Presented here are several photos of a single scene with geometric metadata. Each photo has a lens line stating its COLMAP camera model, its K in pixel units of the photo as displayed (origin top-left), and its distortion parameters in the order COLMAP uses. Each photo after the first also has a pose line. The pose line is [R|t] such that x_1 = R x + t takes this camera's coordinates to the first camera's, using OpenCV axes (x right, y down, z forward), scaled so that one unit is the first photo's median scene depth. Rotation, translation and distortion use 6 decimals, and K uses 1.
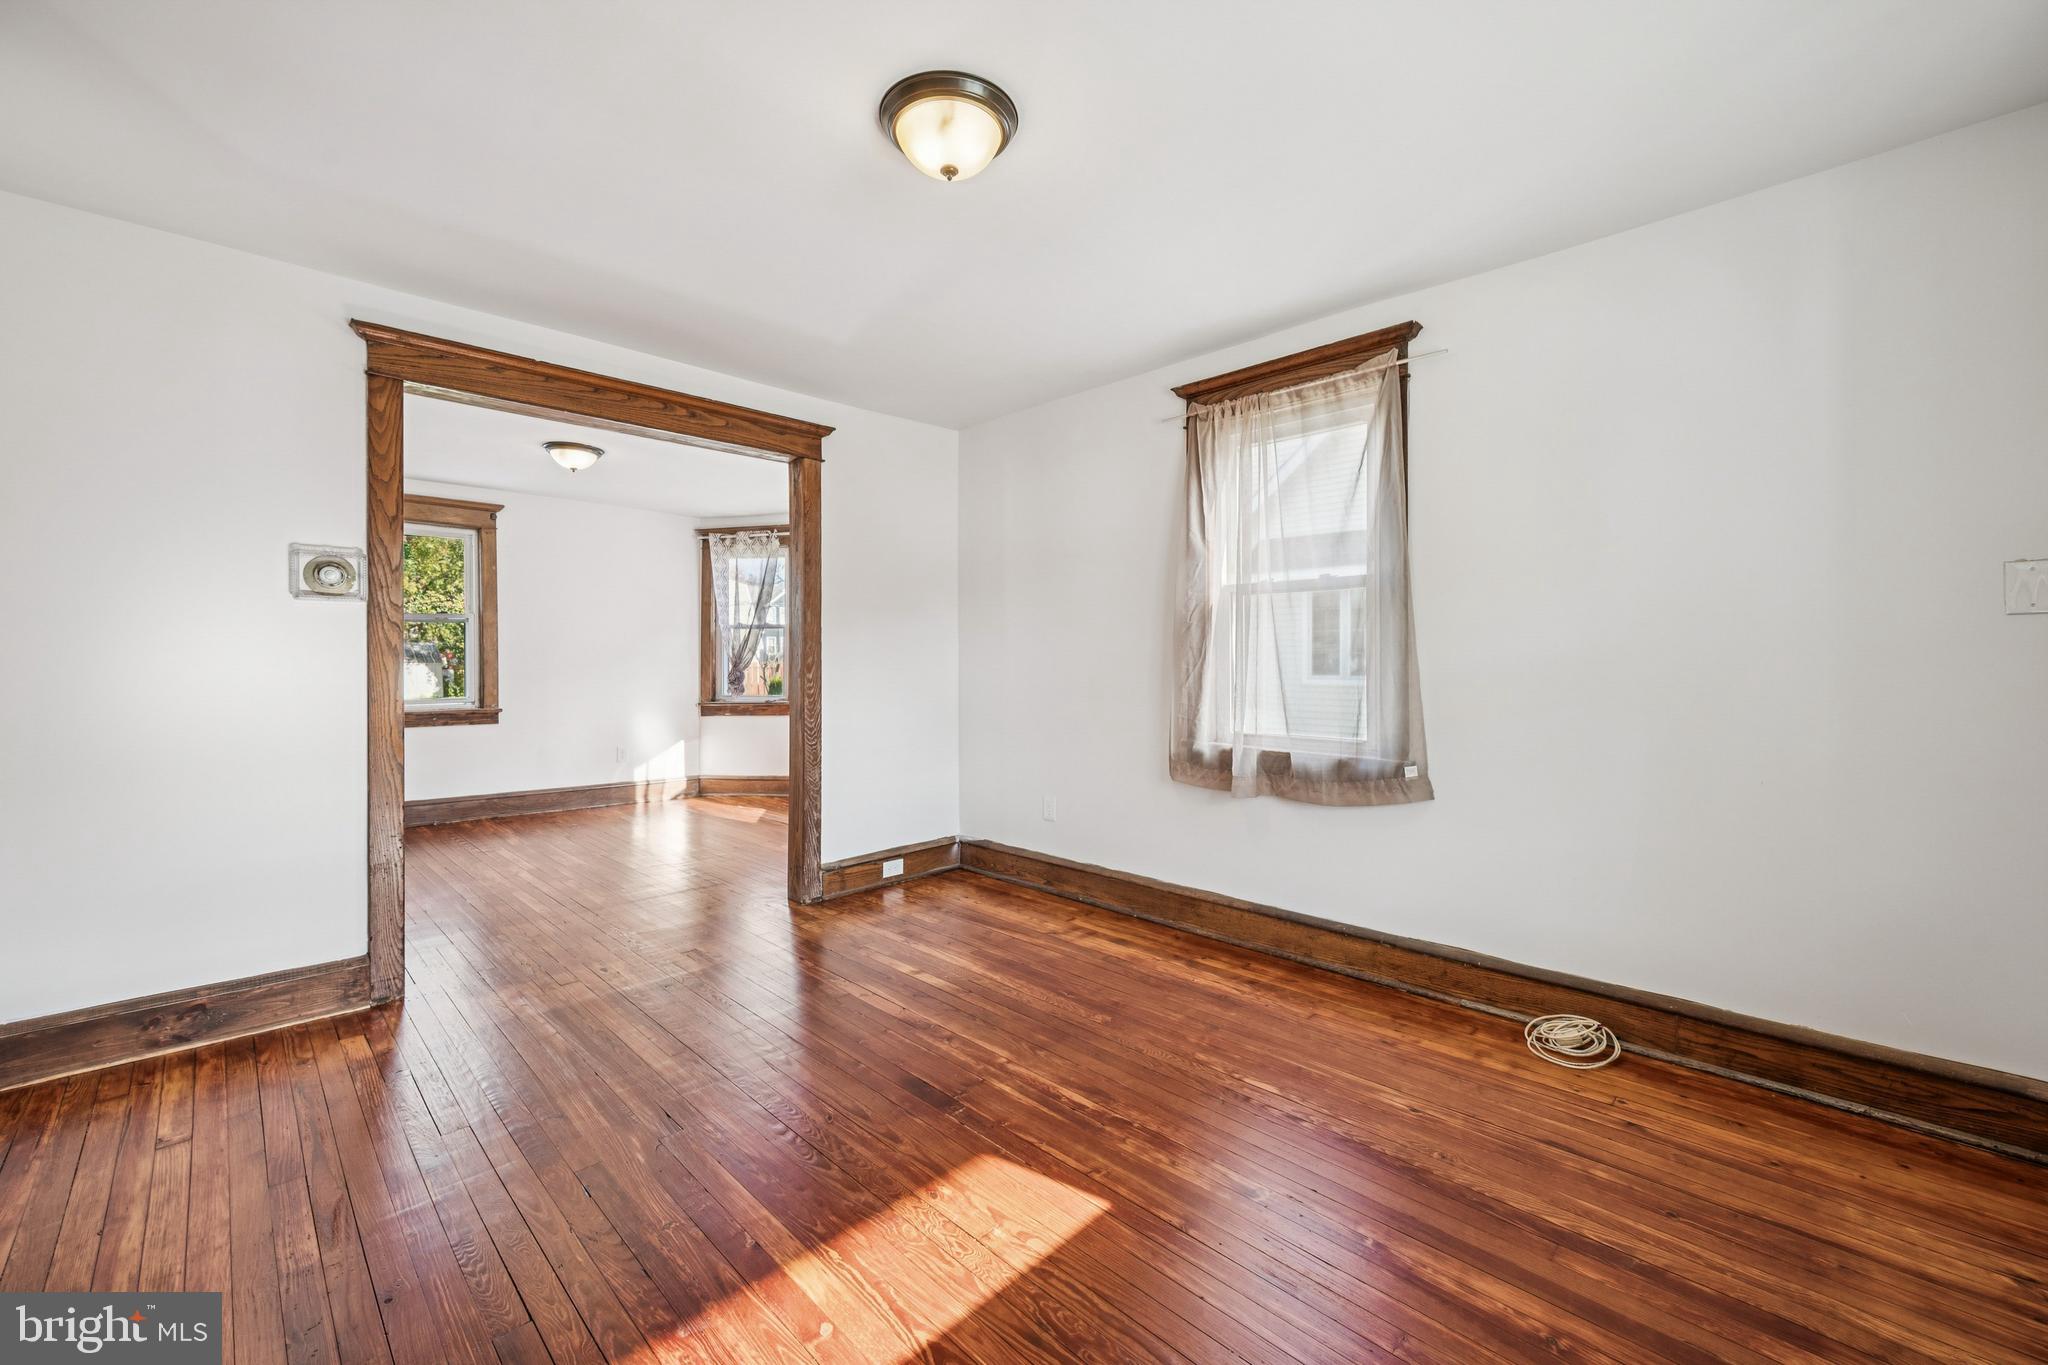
lens RADIAL K [[822.6, 0, 1031.2], [0, 822.6, 651.0], [0, 0, 1]] dist [0.000123, 0.000147]
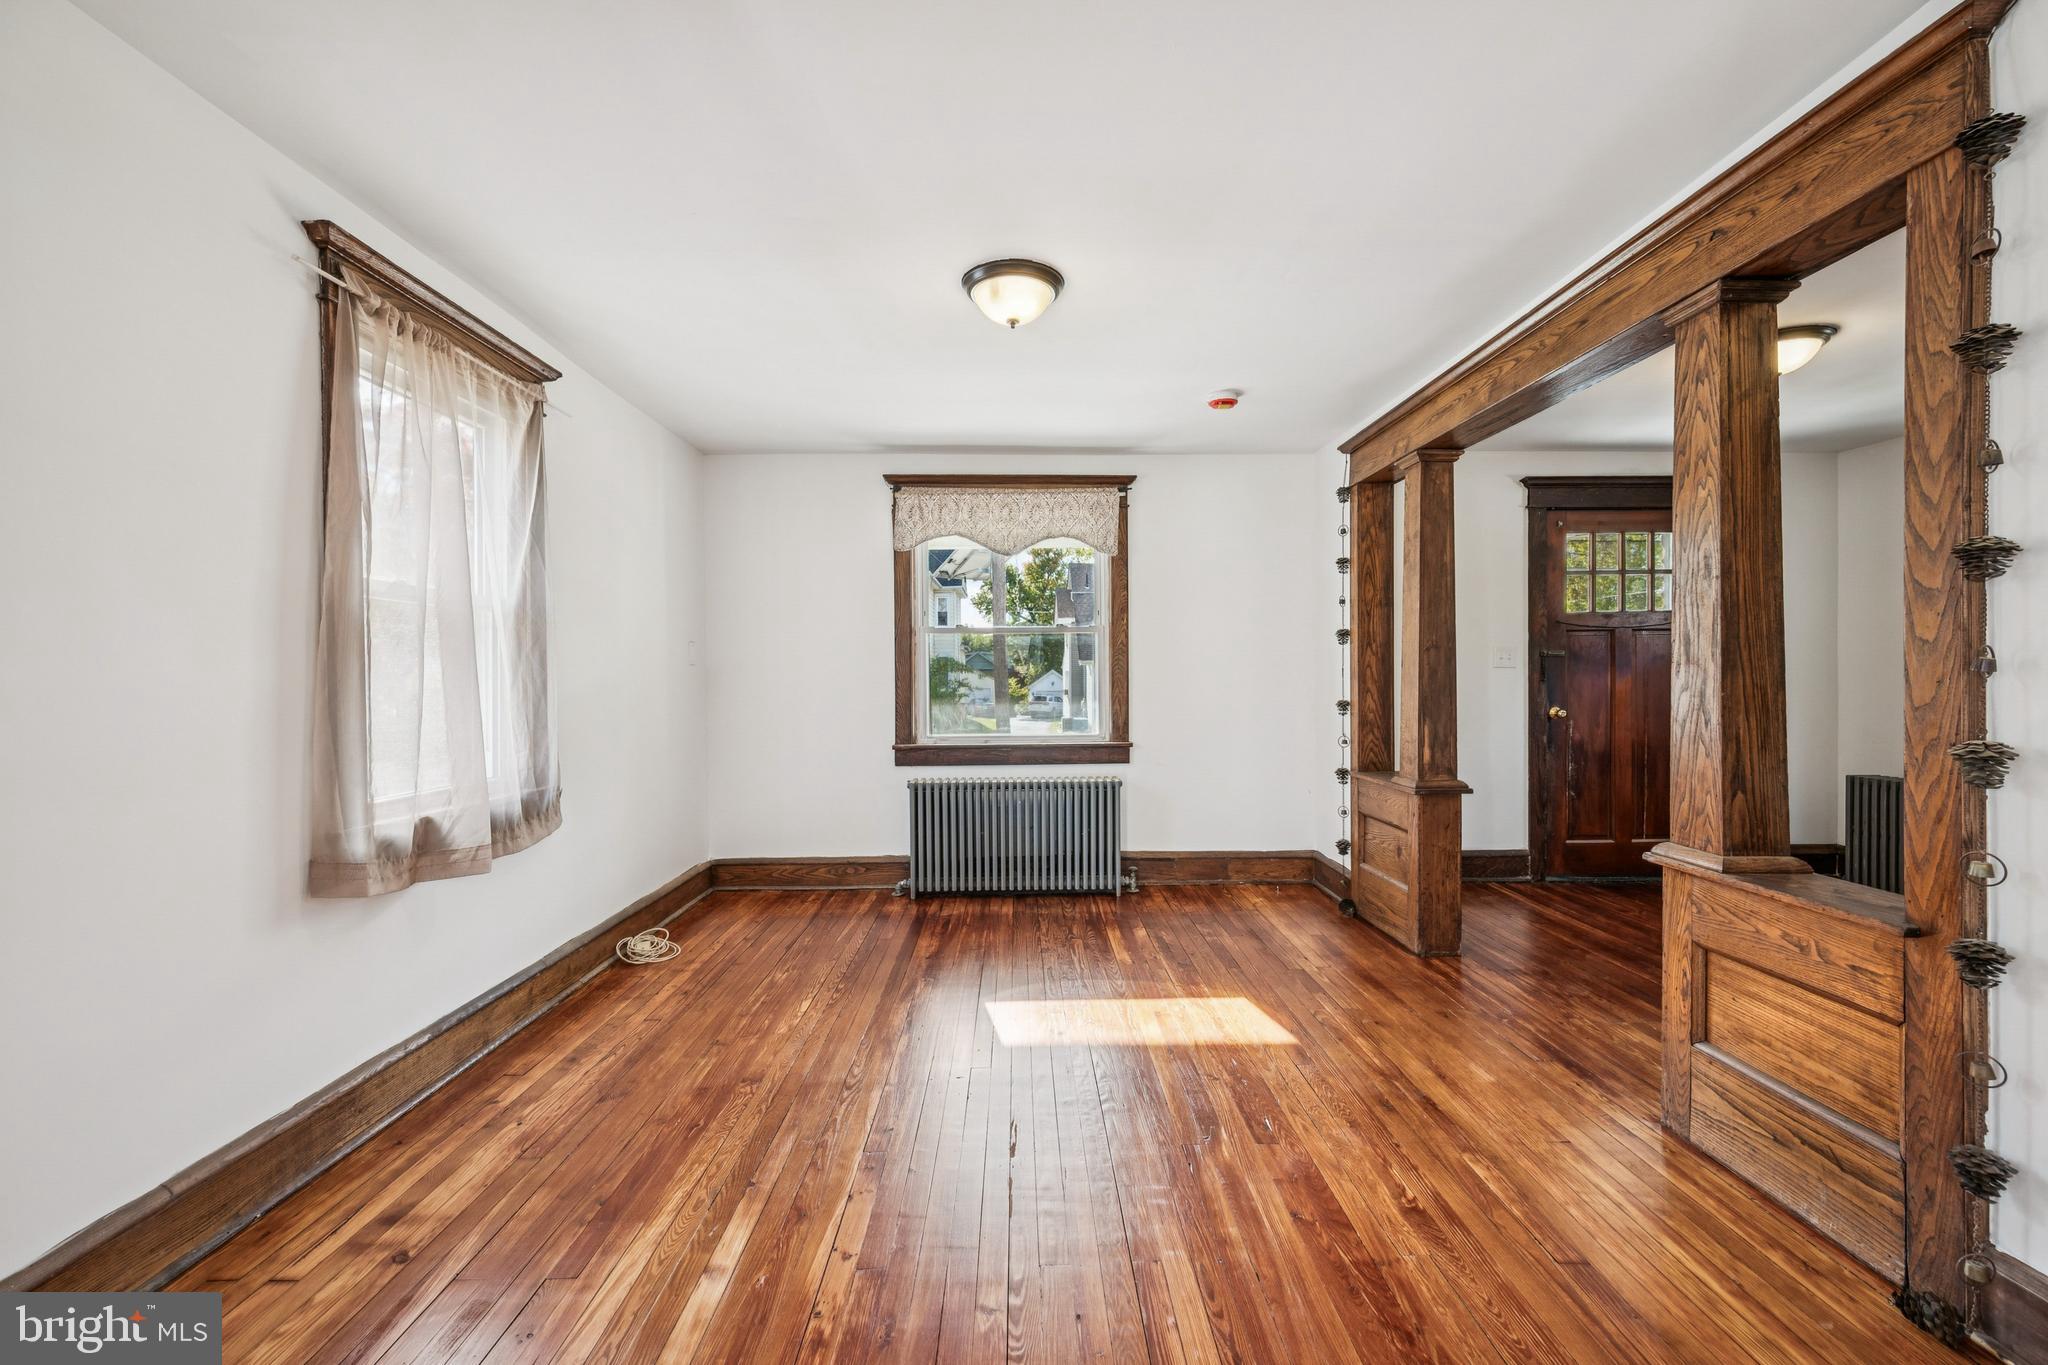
lens RADIAL K [[799.2, 0, 1024.0], [0, 799.2, 682.5], [0, 0, 1]] dist [0.001478, 0.000197]
pose [[-0.712754, 0.004656, 0.701399, -0.649587], [0.003671, 0.999989, -0.002908, 0.003473], [-0.701405, 0.000502, -0.712763, 1.219268]]
